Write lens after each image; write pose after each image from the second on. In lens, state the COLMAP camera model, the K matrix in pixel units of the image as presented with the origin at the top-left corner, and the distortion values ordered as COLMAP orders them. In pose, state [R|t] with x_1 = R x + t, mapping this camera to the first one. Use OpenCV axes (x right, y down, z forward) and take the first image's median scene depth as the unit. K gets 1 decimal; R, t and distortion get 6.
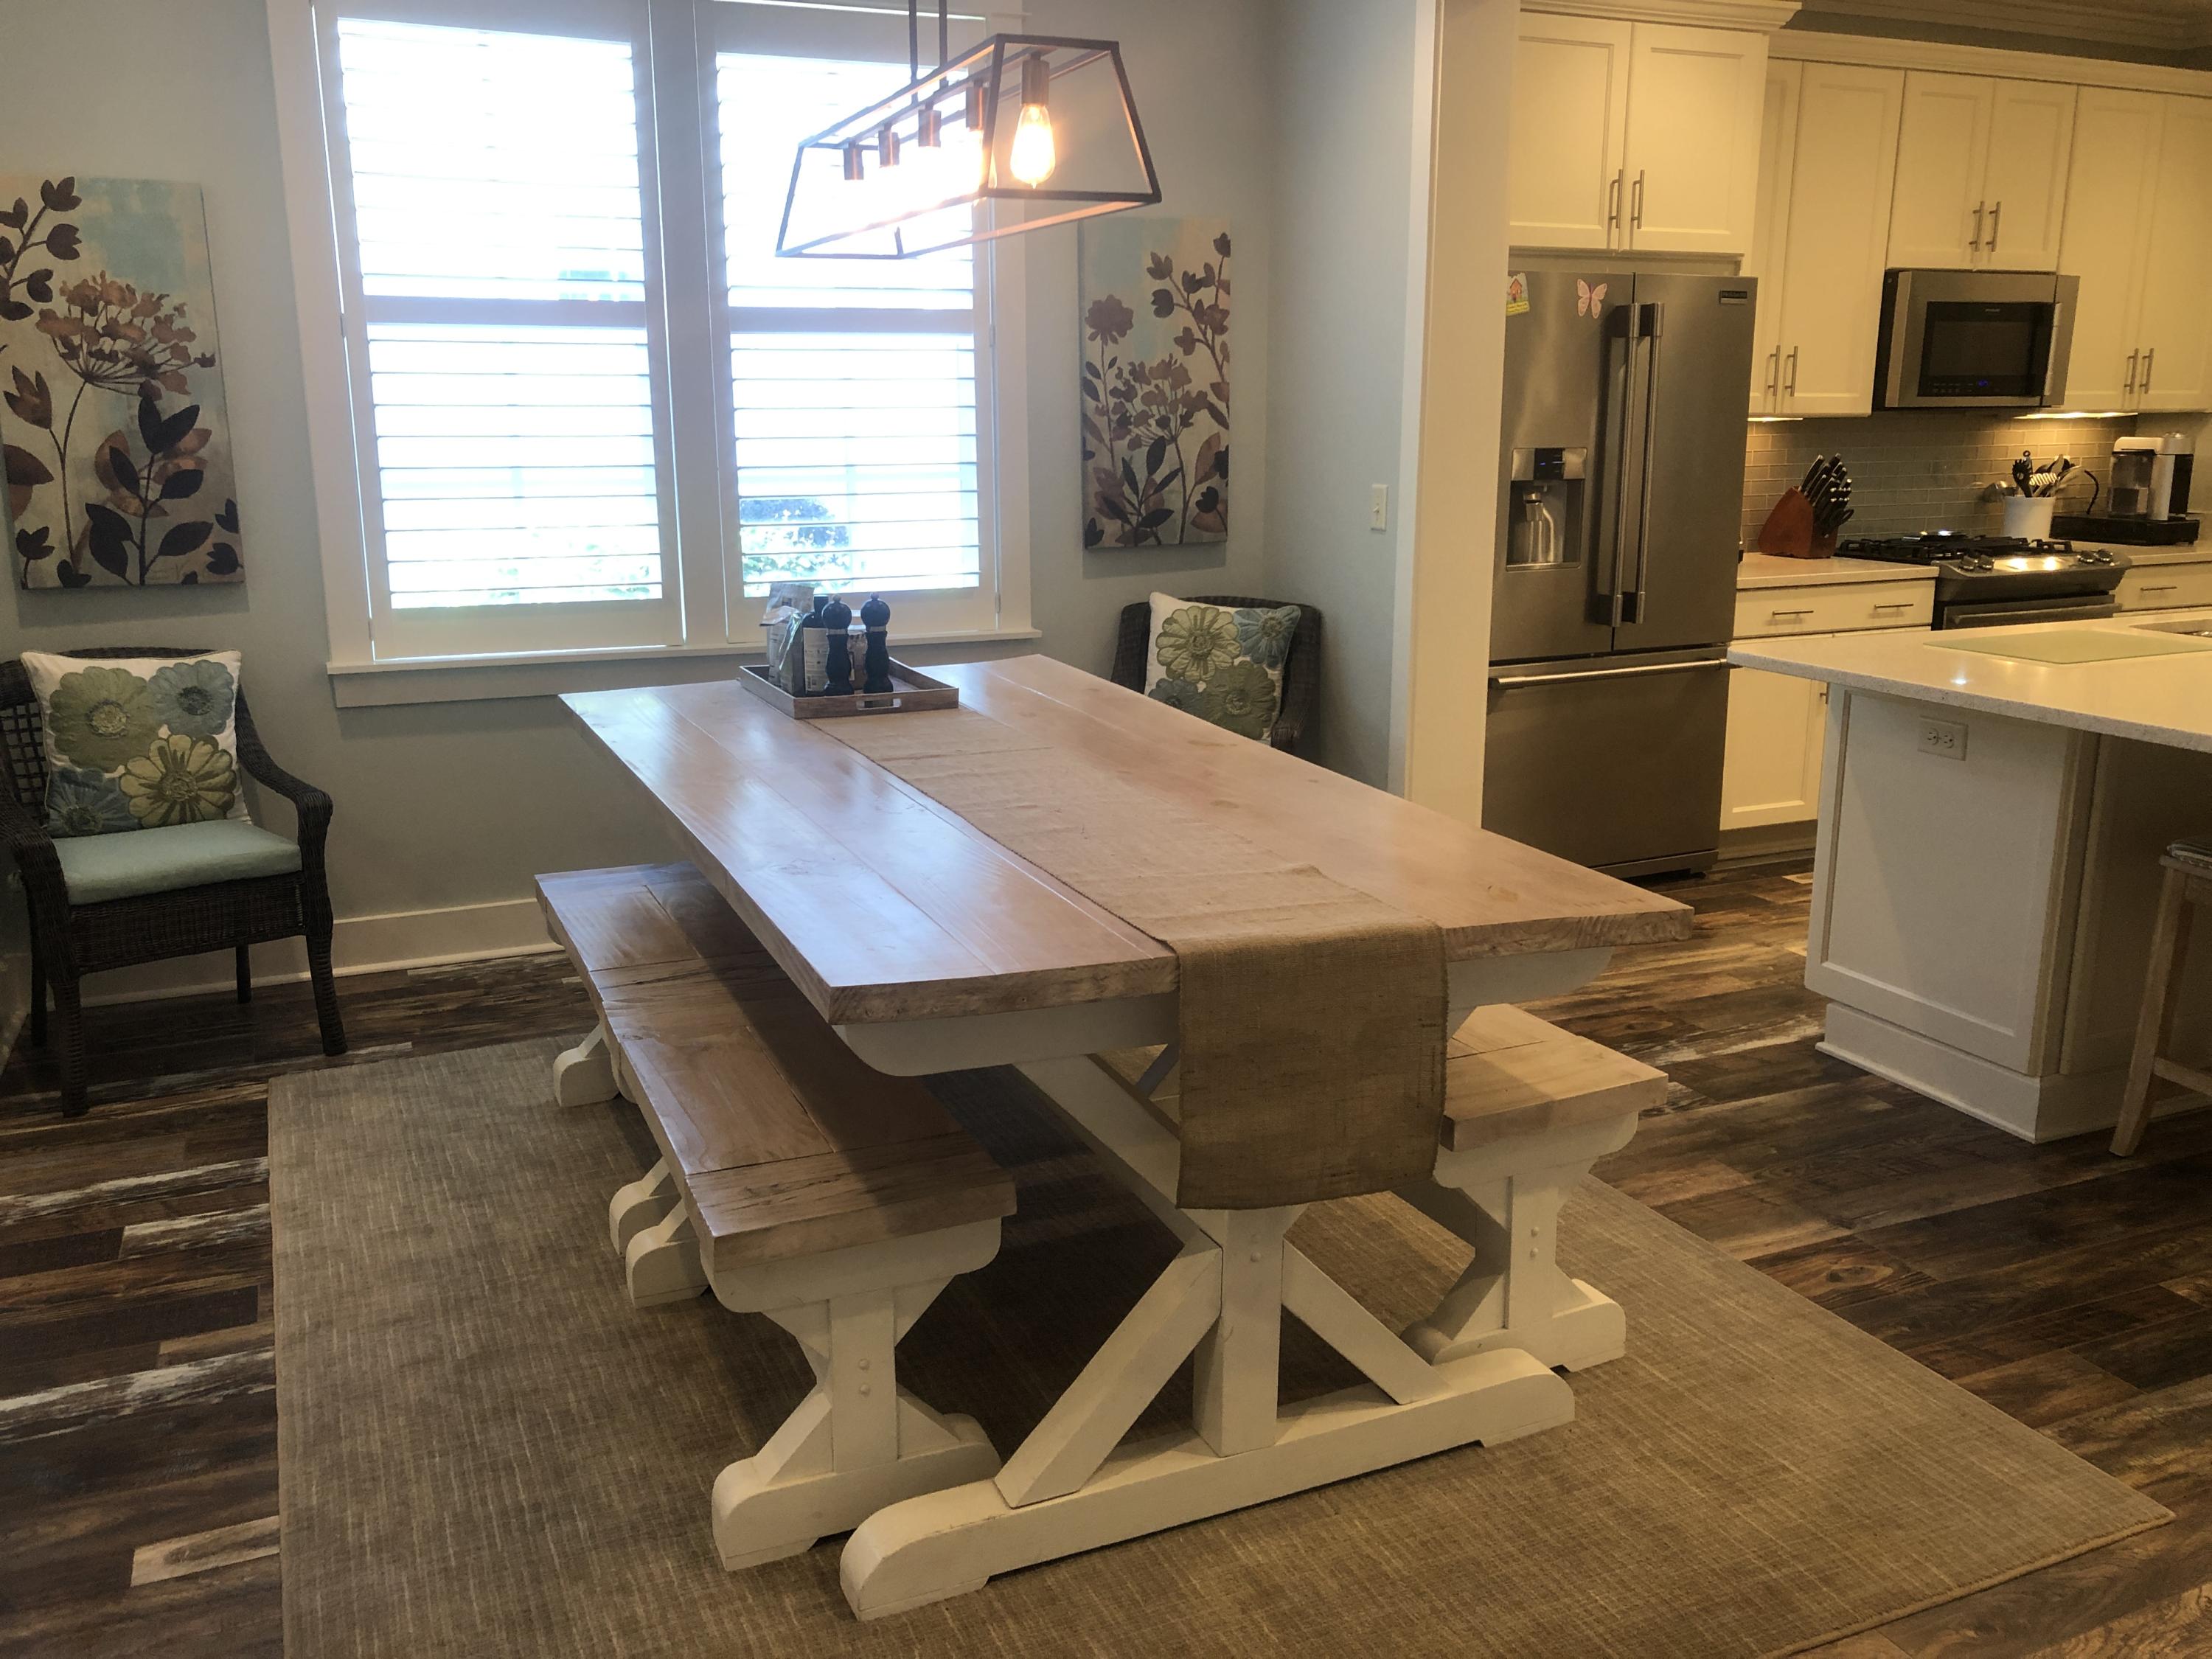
lens RADIAL K [[1805.0, 0, 1104.4], [0, 1805.0, 809.5], [0, 0, 1]] dist [0.045952, -0.051989]
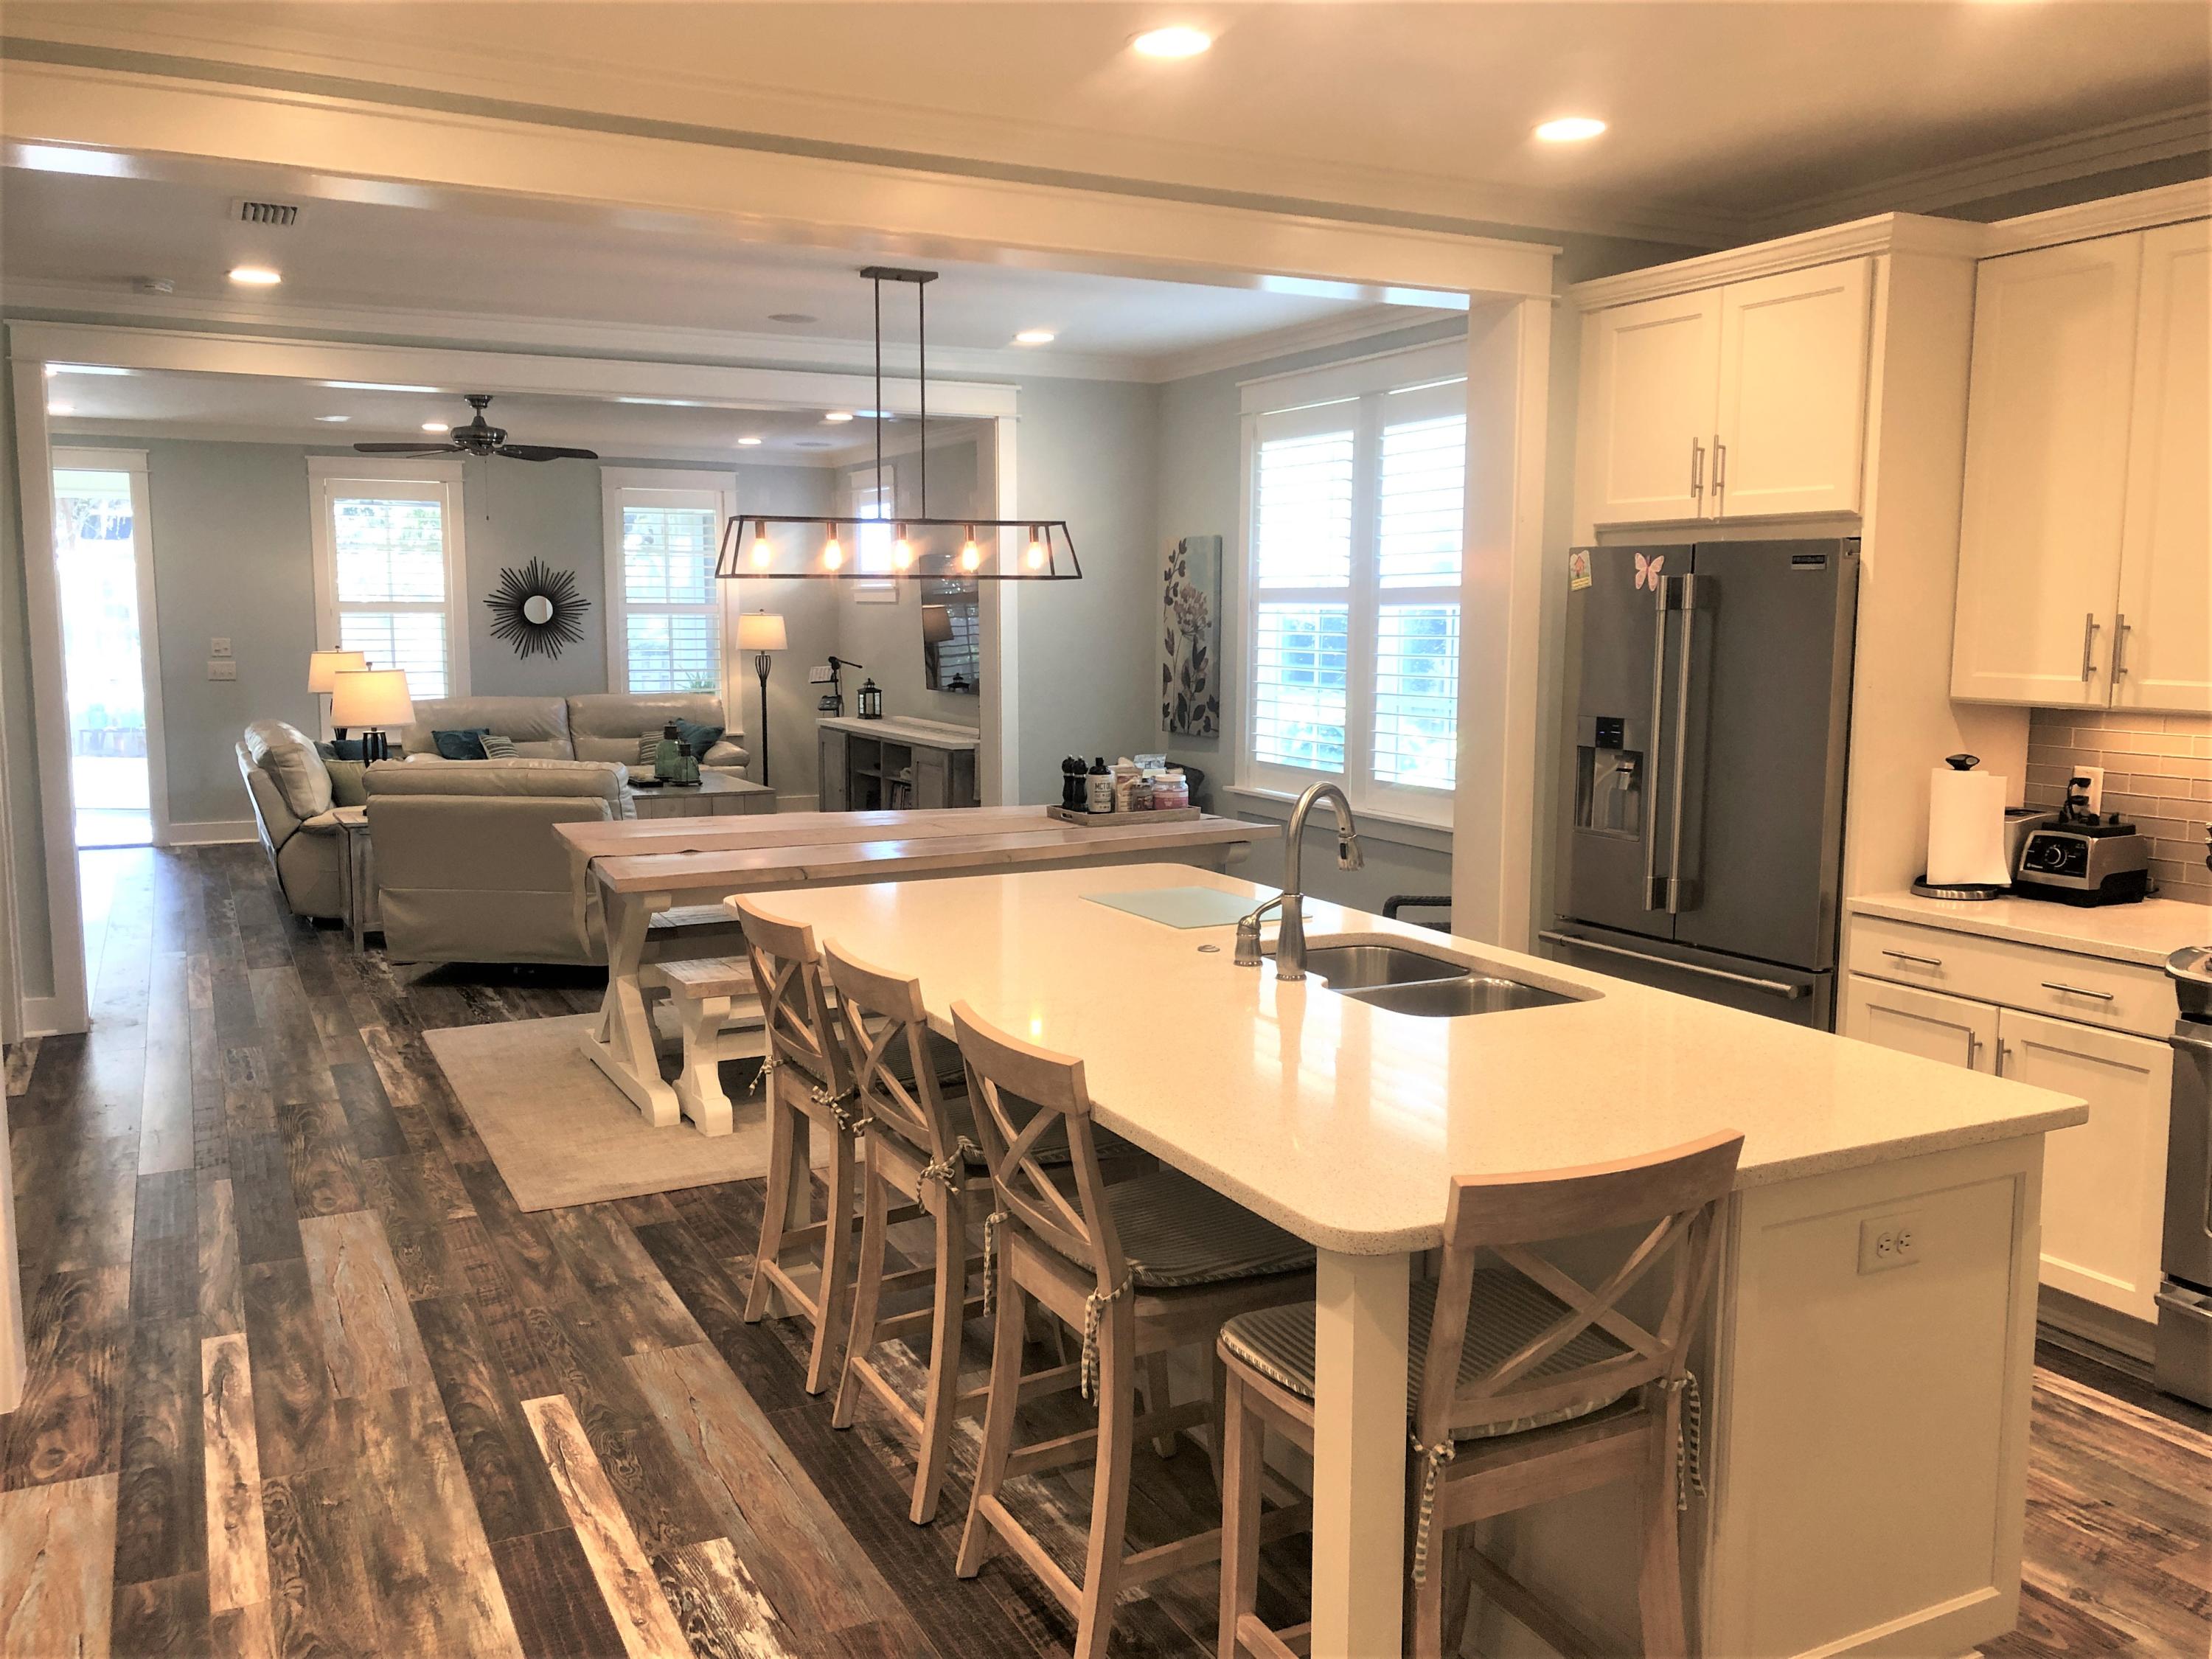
lens RADIAL K [[1805.0, 0, 1088.7], [0, 1805.0, 826.8], [0, 0, 1]] dist [0.045952, -0.051989]
pose [[0.051261, 0.123600, -0.991007, 1.239663], [-0.223045, 0.968664, 0.109276, -0.187197], [0.973459, 0.215438, 0.077223, 0.659049]]
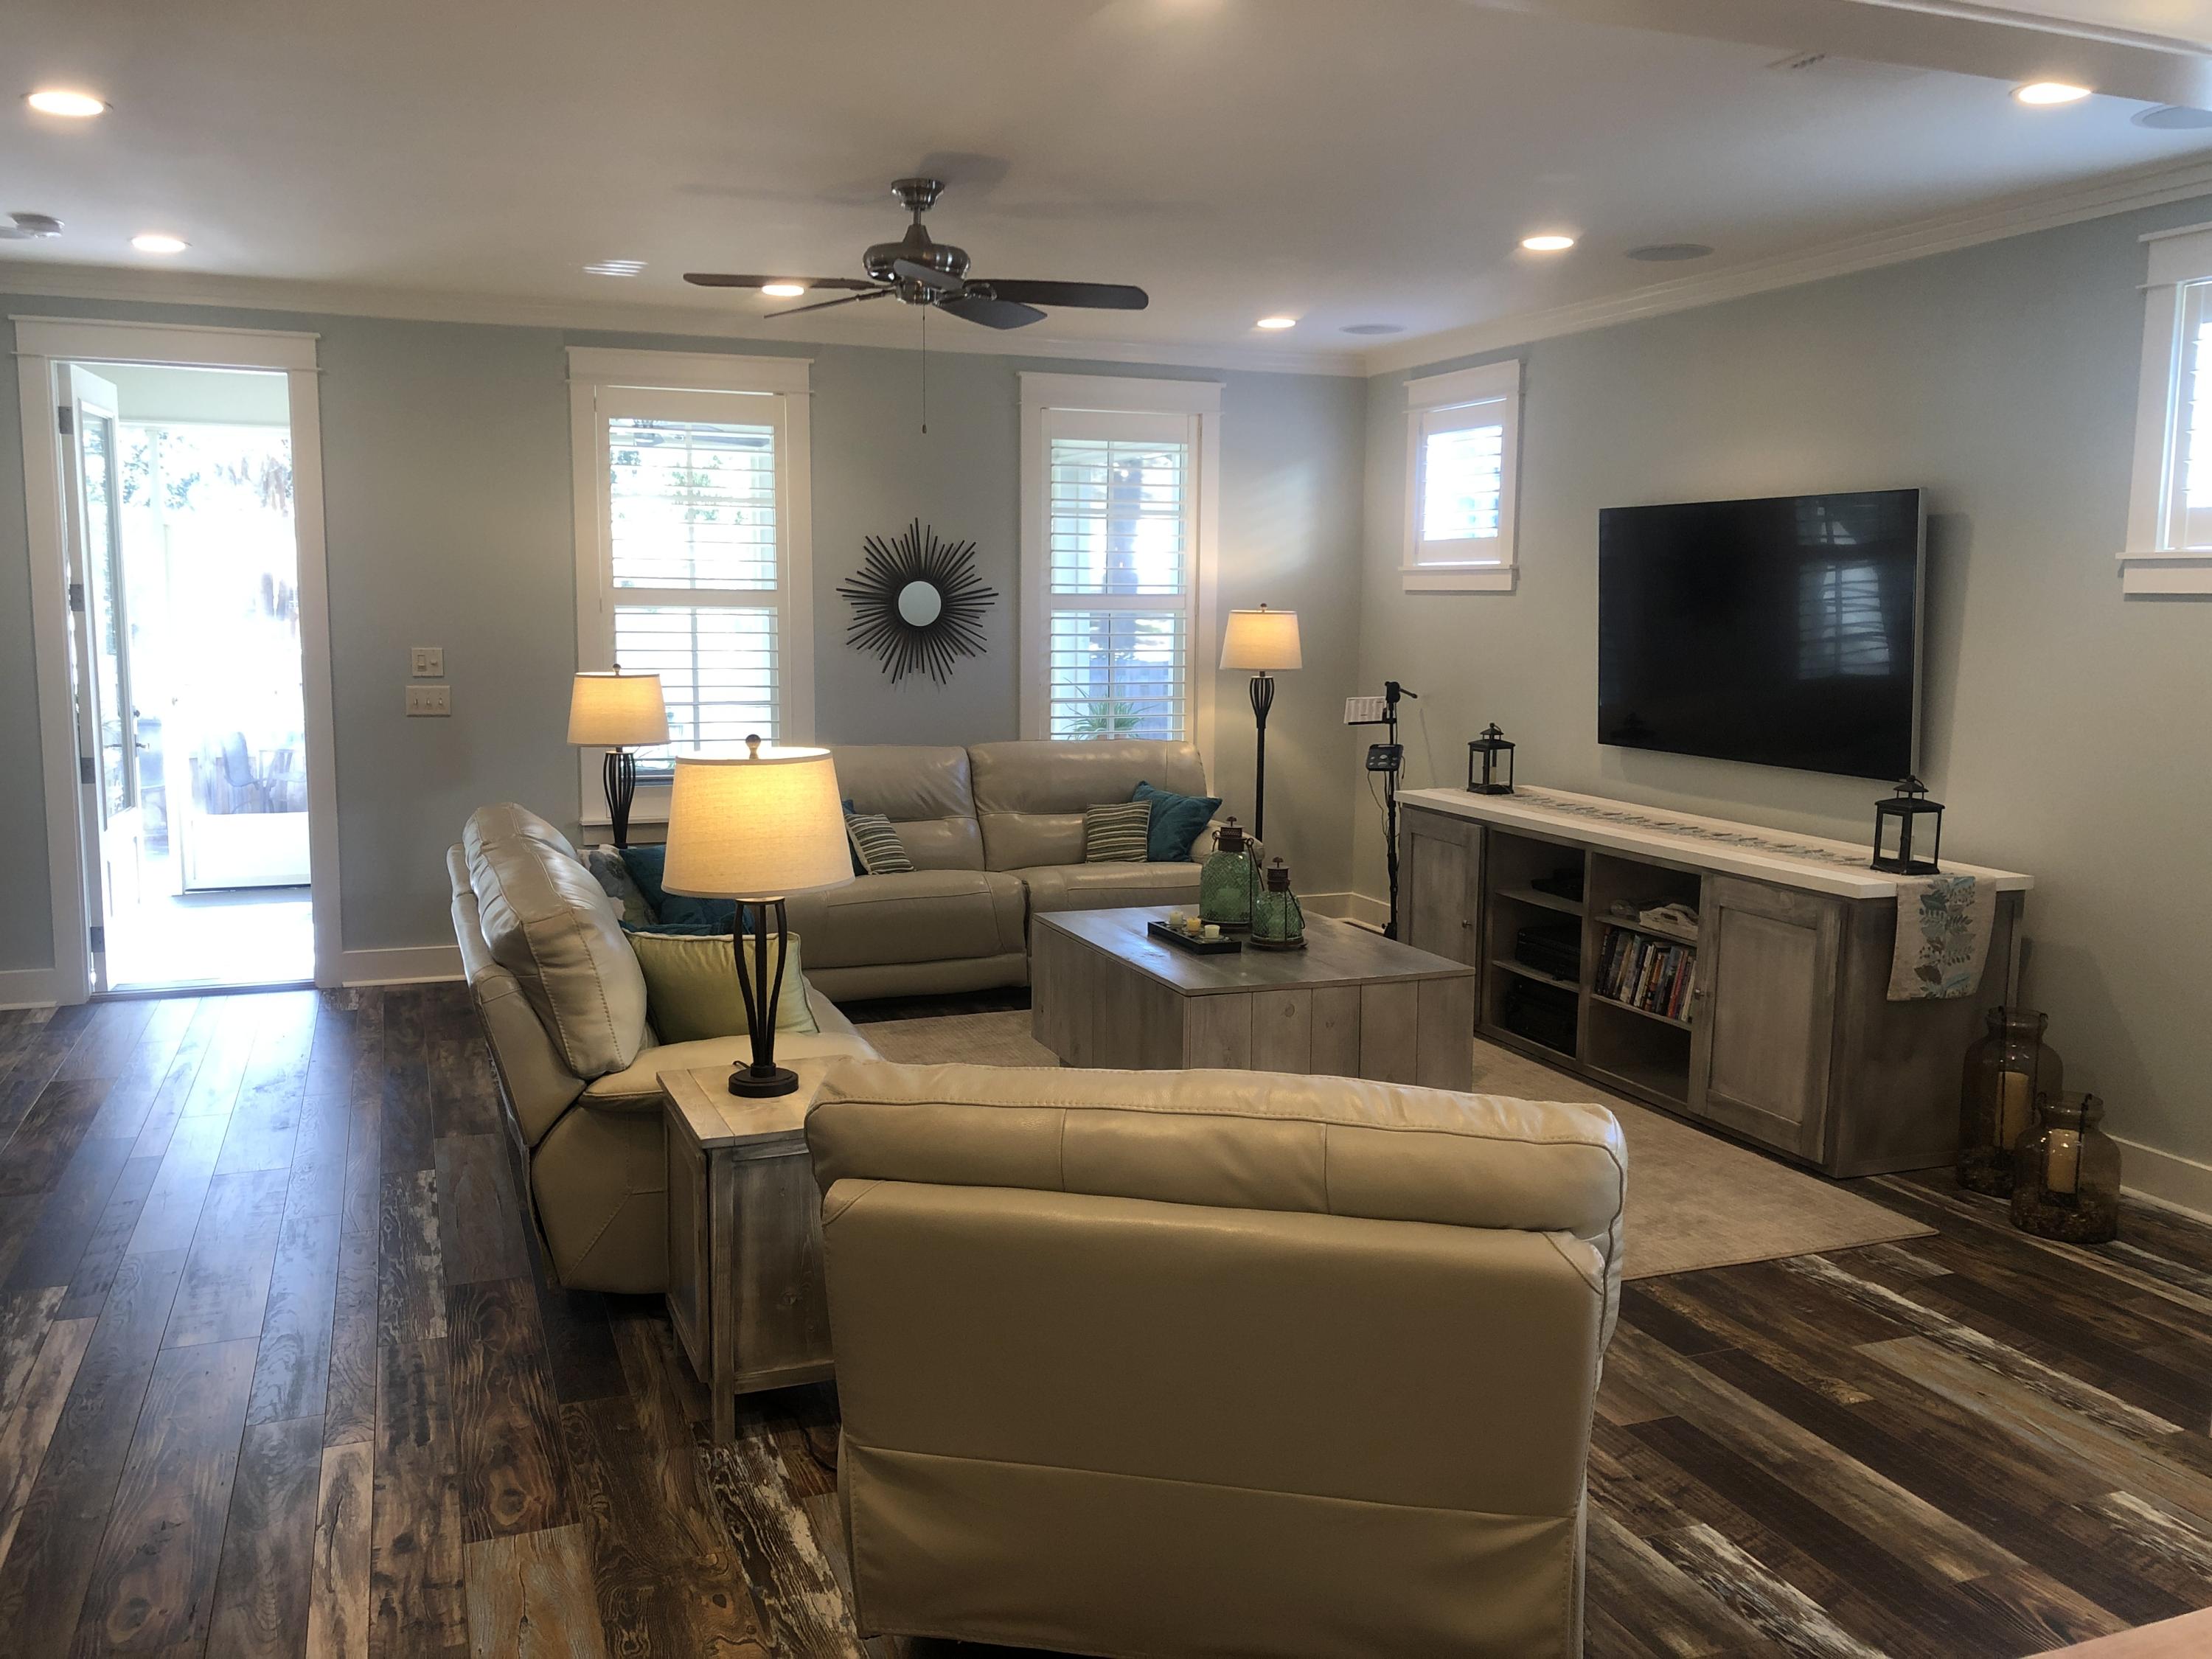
lens RADIAL K [[1805.0, 0, 1107.2], [0, 1805.0, 829.2], [0, 0, 1]] dist [0.045952, -0.051989]
pose [[-0.040317, 0.131200, -0.990536, 1.168130], [-0.228988, 0.963744, 0.136972, -0.180759], [0.972594, 0.232343, -0.008812, 0.630876]]
